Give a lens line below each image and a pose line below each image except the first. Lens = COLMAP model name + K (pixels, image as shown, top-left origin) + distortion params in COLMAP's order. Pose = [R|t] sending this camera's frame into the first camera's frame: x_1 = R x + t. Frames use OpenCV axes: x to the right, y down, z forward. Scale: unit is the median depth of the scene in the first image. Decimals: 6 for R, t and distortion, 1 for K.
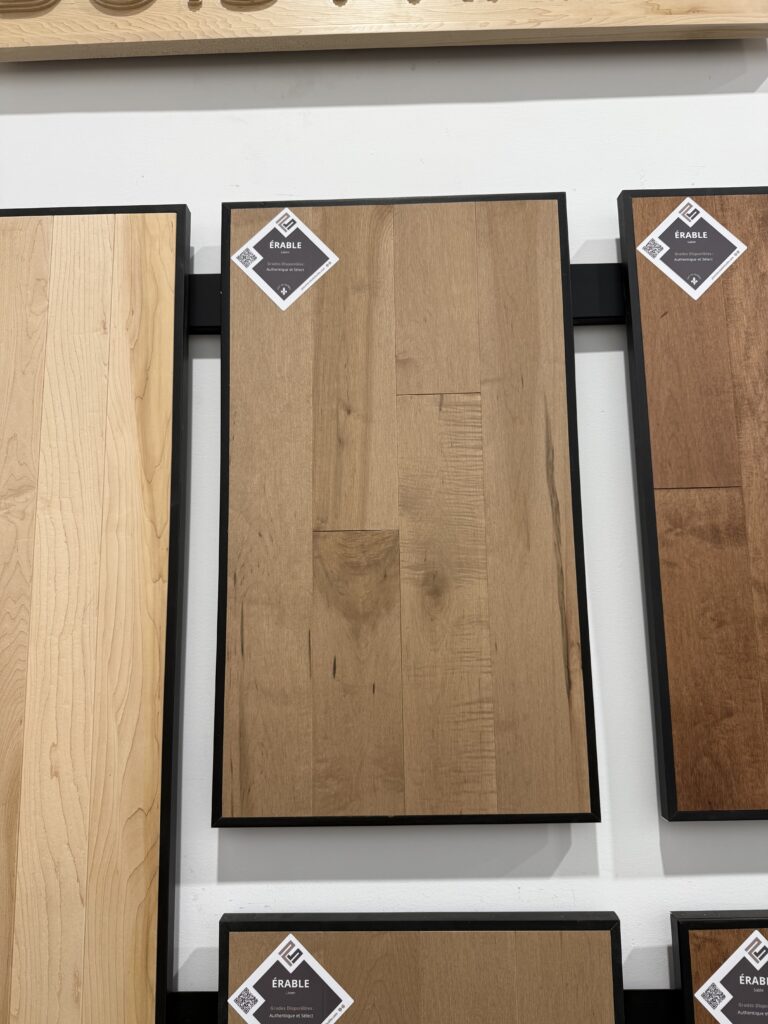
lens RADIAL K [[744.1, 0, 379.8], [0, 744.1, 522.4], [0, 0, 1]] dist [0.046974, -0.080153]
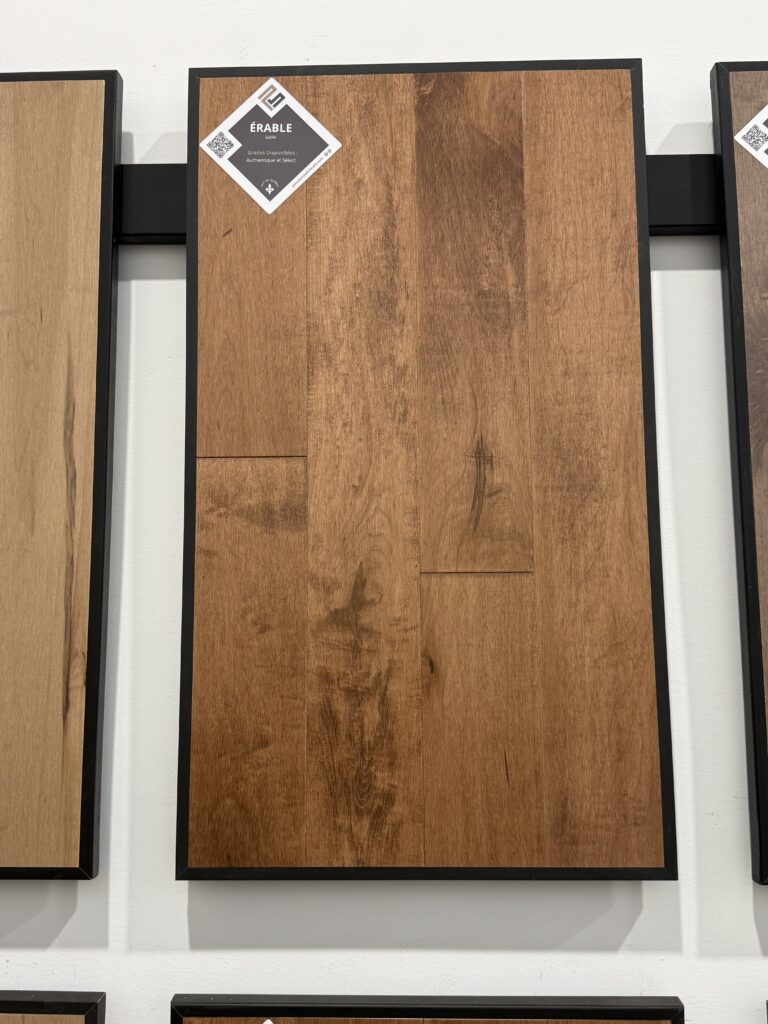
lens RADIAL K [[964.5, 0, 392.5], [0, 964.5, 513.7], [0, 0, 1]] dist [0.039587, 0.000000]
pose [[0.999884, 0.010671, -0.010848, 0.583092], [-0.010421, 0.999683, 0.022899, -0.010626], [0.011088, -0.022783, 0.999679, -0.010973]]
